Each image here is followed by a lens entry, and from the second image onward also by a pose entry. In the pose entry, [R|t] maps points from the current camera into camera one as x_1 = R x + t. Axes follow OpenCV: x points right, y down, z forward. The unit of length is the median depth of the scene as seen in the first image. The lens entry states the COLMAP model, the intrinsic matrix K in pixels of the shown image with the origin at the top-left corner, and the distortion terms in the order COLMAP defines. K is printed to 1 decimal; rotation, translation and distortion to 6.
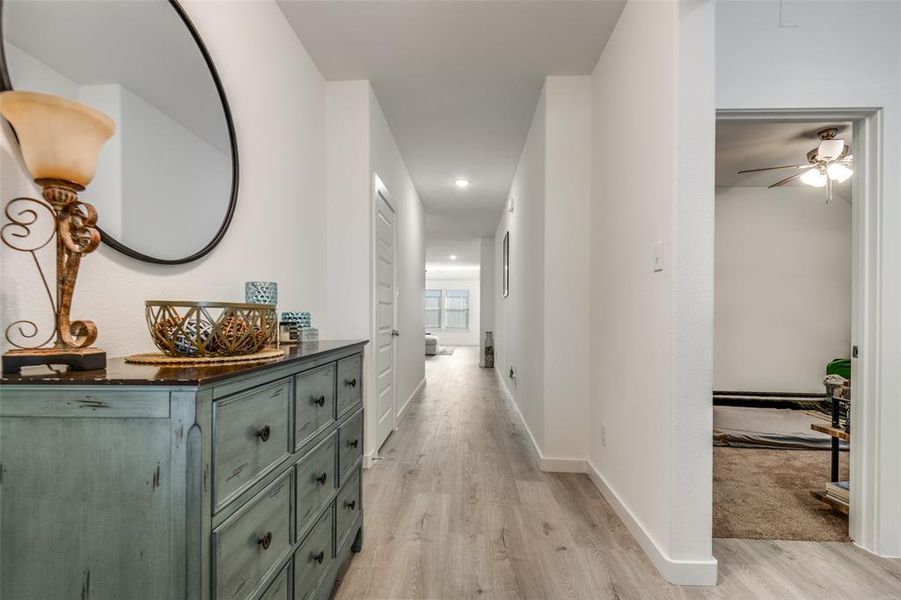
lens RADIAL K [[425.1, 0, 452.1], [0, 425.1, 308.1], [0, 0, 1]] dist [0.015948, -0.021305]
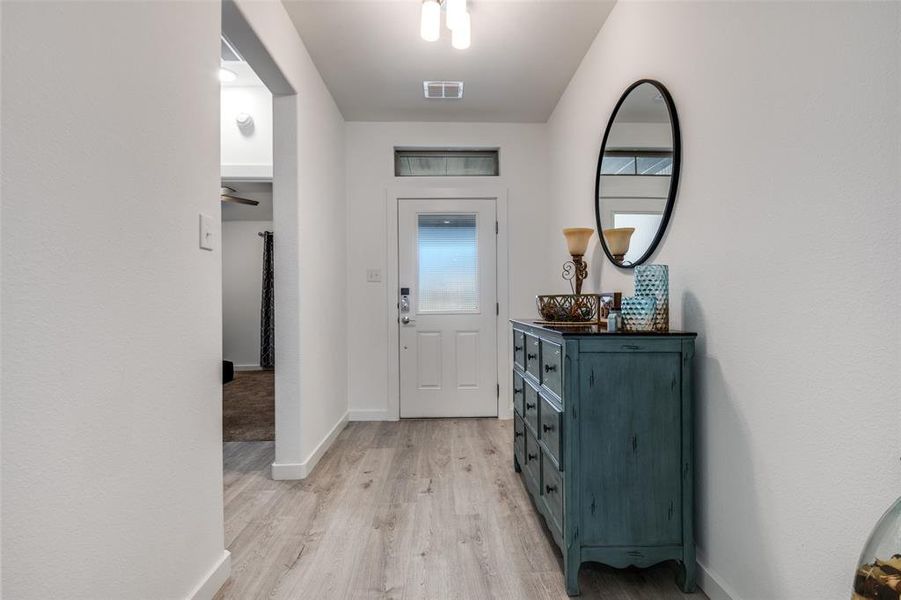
lens RADIAL K [[416.7, 0, 453.3], [0, 416.7, 303.3], [0, 0, 1]] dist [0.010822, -0.000124]
pose [[-0.998176, -0.007267, -0.059925, 0.057699], [-0.007420, 0.999970, 0.002329, 0.015367], [0.059907, 0.002770, -0.998200, 2.054640]]
